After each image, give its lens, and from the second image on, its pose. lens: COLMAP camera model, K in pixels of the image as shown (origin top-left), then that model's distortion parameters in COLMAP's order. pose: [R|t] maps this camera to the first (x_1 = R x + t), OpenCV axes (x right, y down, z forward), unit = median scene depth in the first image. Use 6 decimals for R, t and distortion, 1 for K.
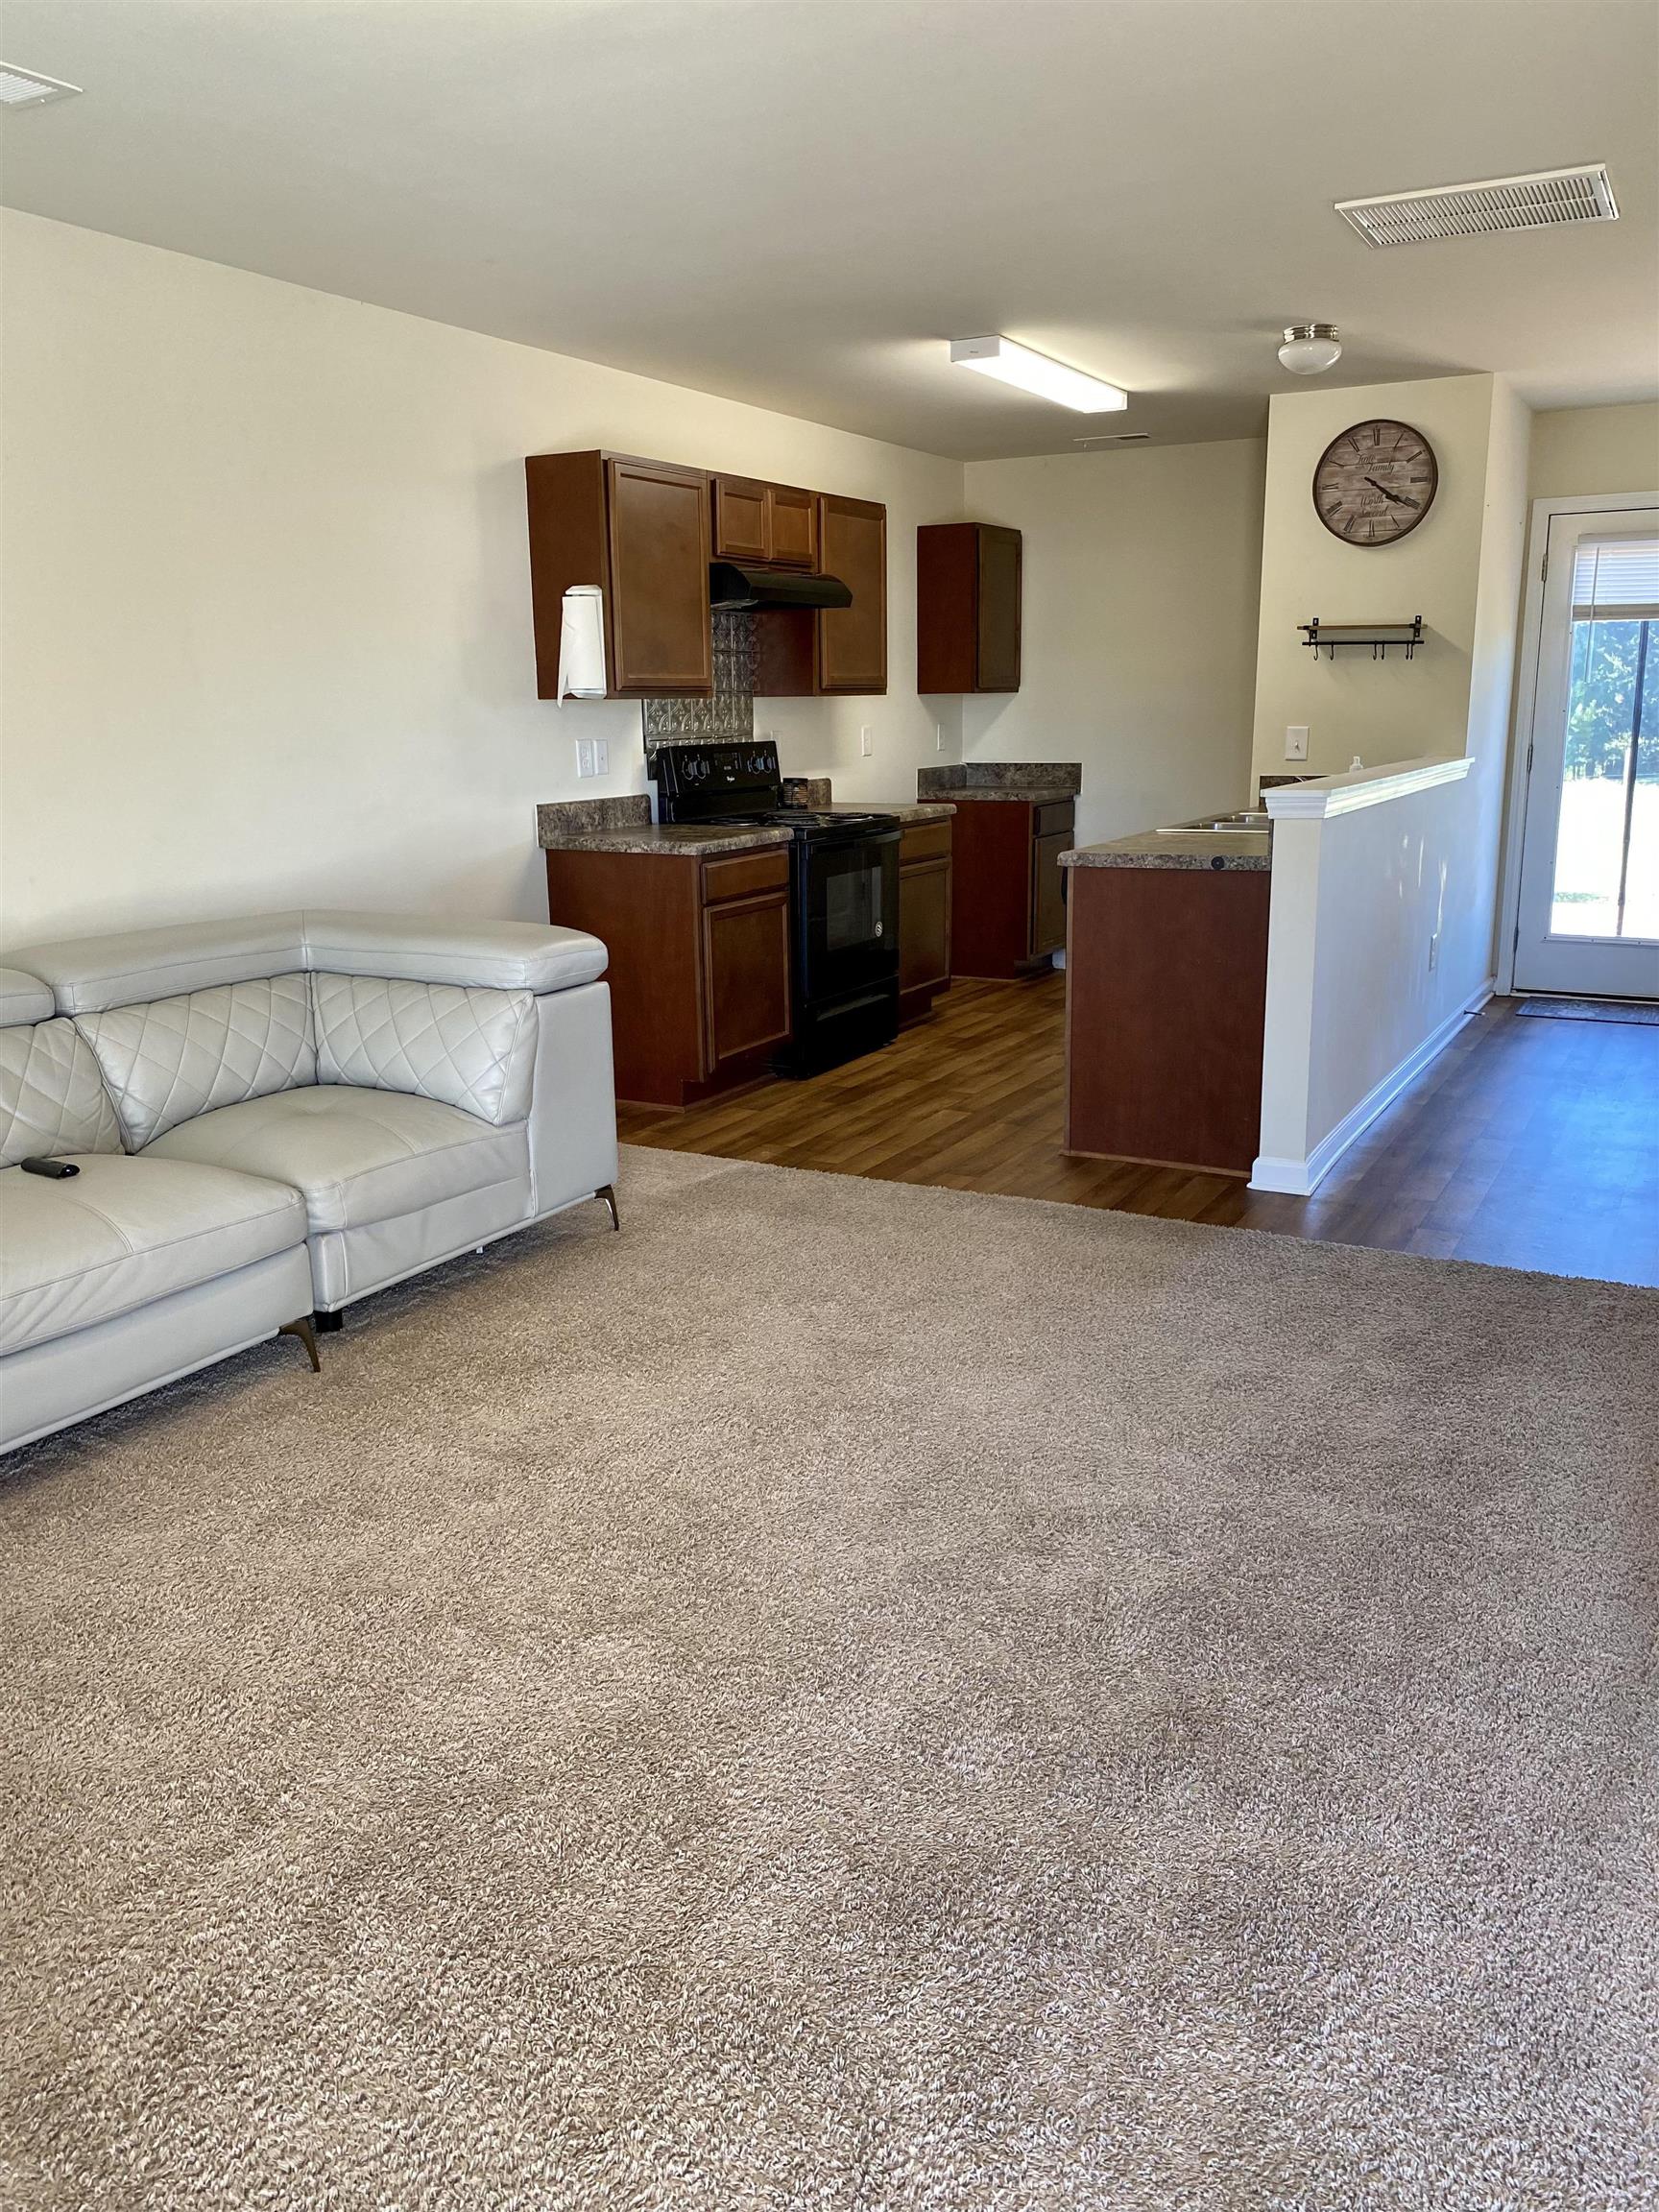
lens RADIAL K [[1704.6, 0, 841.3], [0, 1704.6, 1098.4], [0, 0, 1]] dist [0.055658, -0.064437]
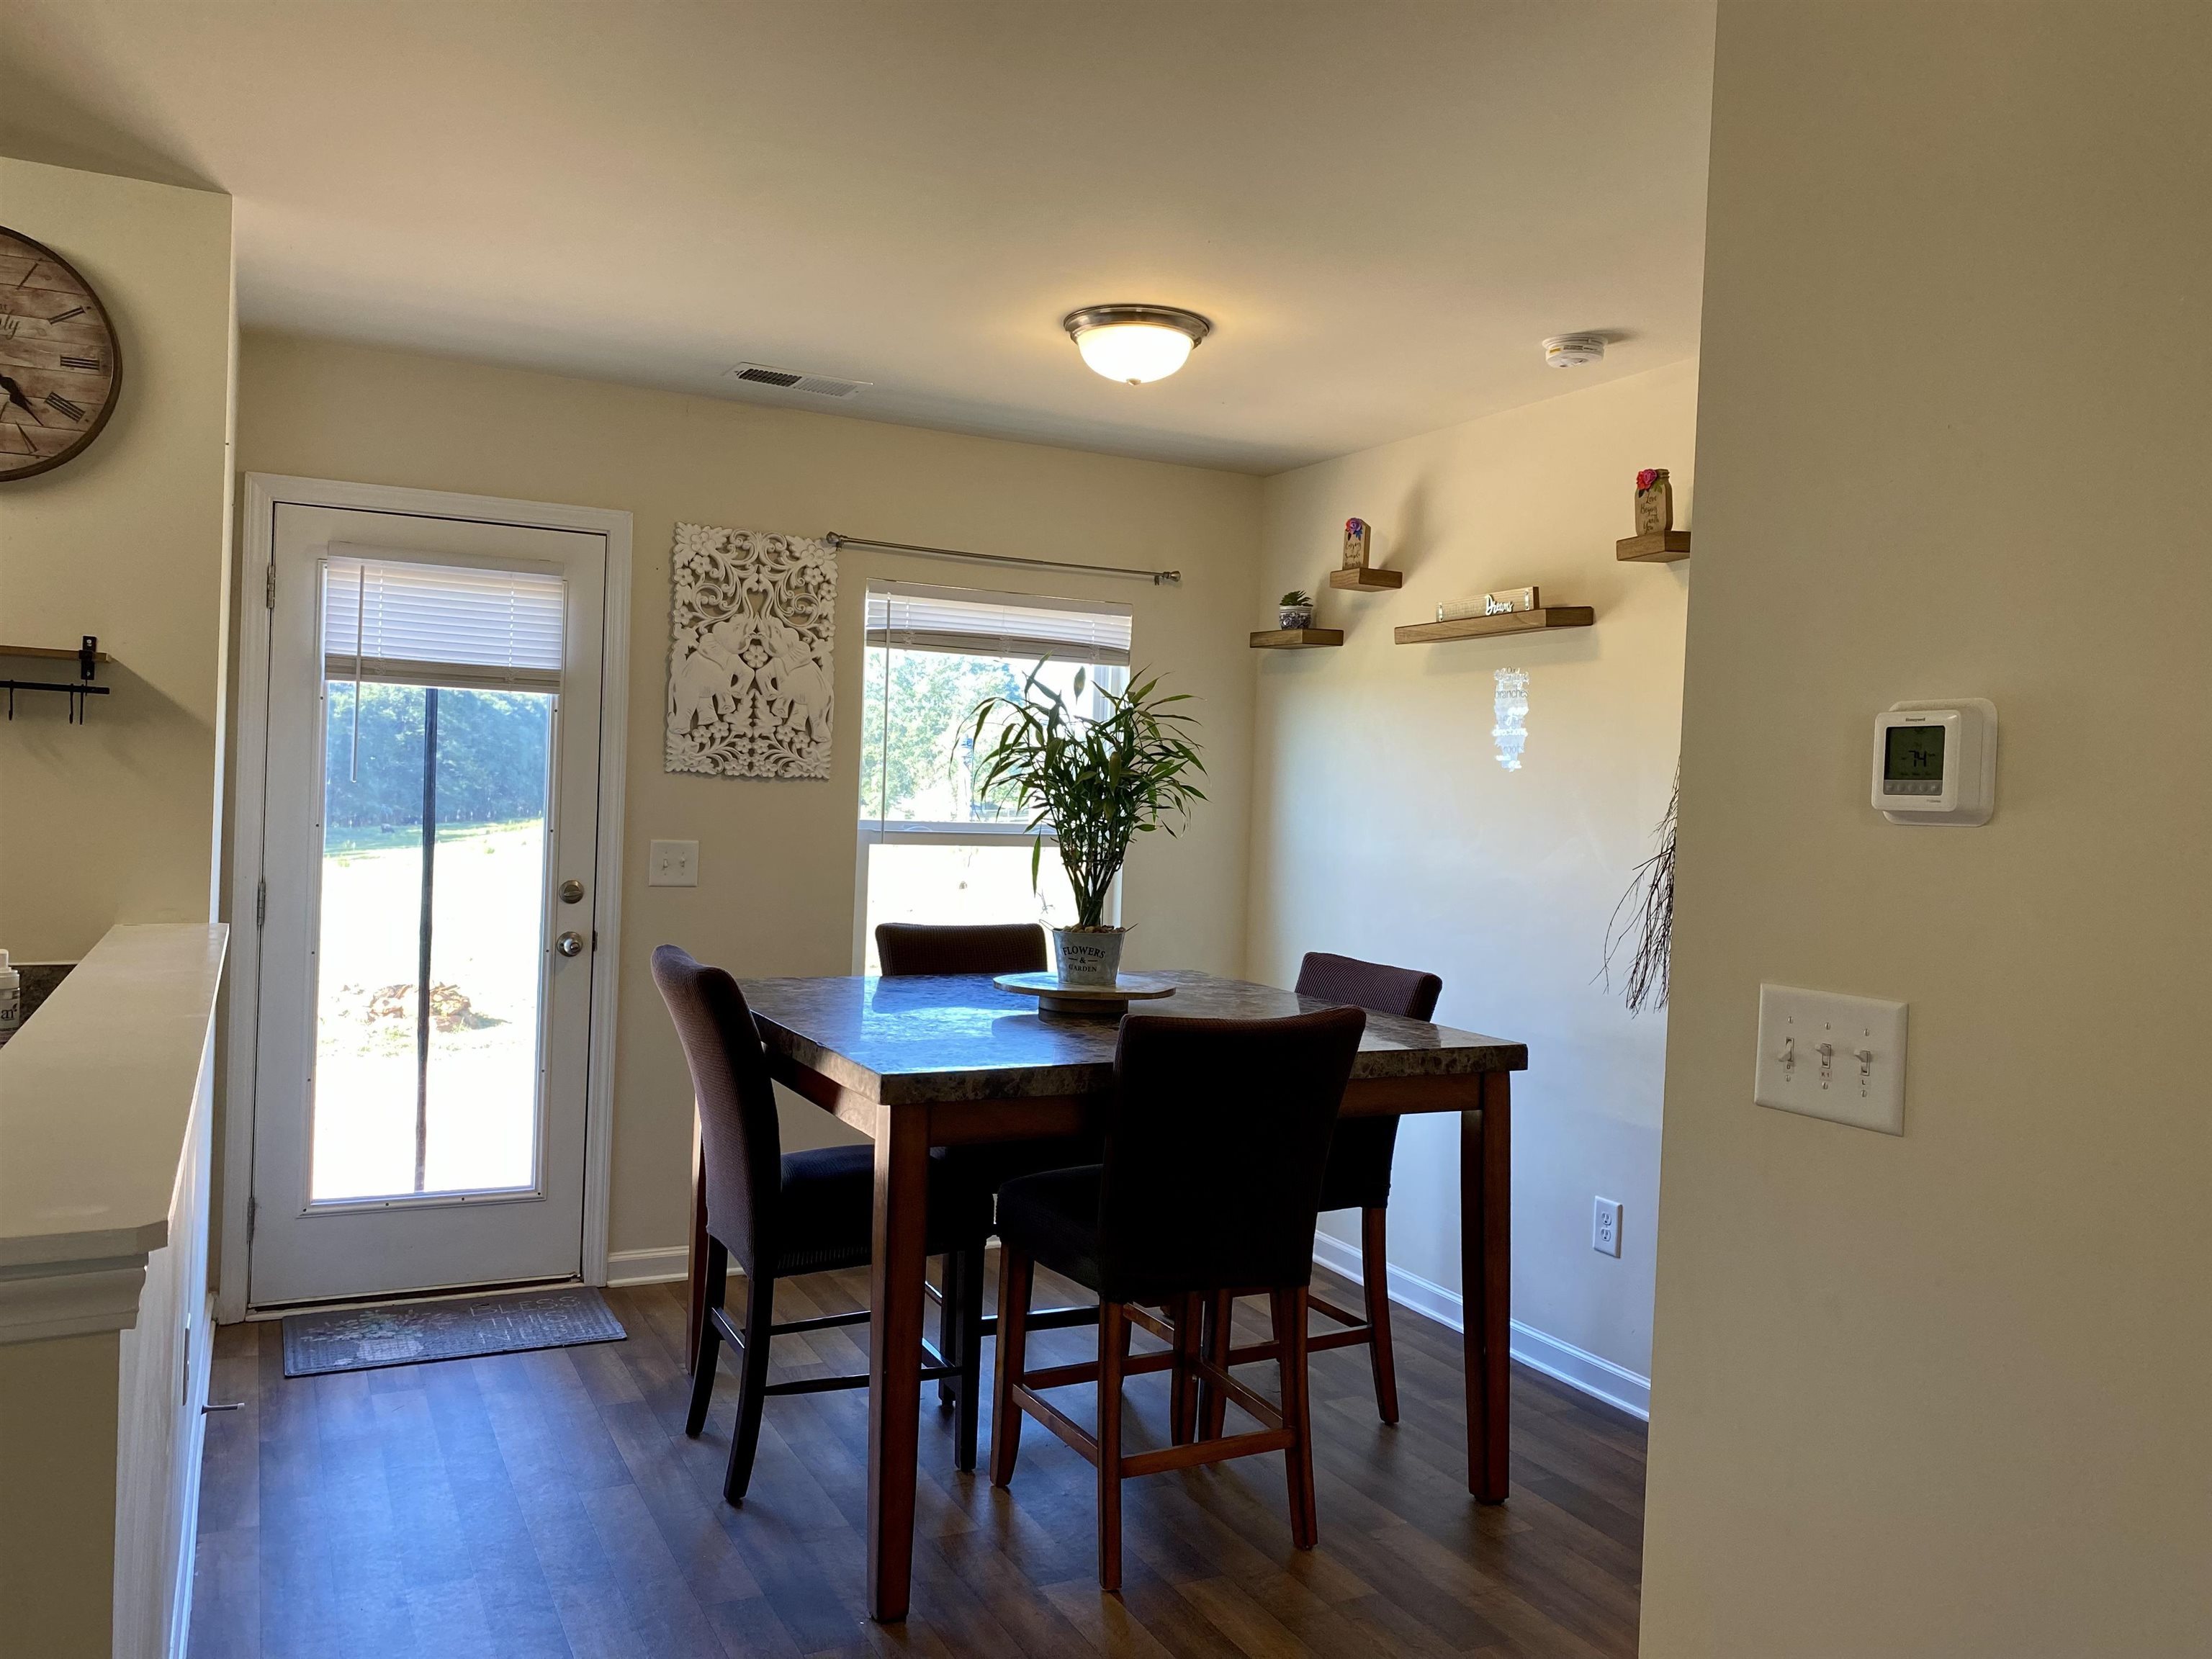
lens RADIAL K [[1704.6, 0, 1131.5], [0, 1704.6, 827.5], [0, 0, 1]] dist [0.055658, -0.064437]
pose [[0.565050, 0.021240, 0.824783, 0.105322], [0.142890, 0.982043, -0.123182, -0.128550], [-0.812589, 0.187457, 0.551868, 0.511002]]
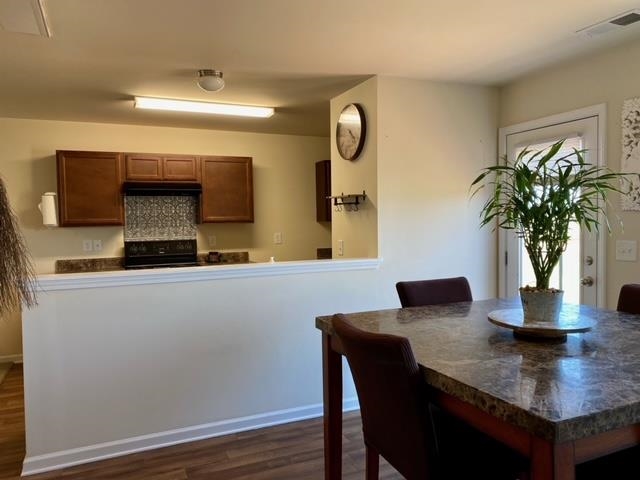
lens RADIAL K [[493.2, 0, 311.8], [0, 493.2, 229.3], [0, 0, 1]] dist [0.055658, -0.064437]
pose [[0.783589, 0.013790, -0.621126, 0.653279], [-0.135430, 0.979503, -0.149106, -0.138976], [0.606339, 0.200957, 0.769395, 0.517263]]
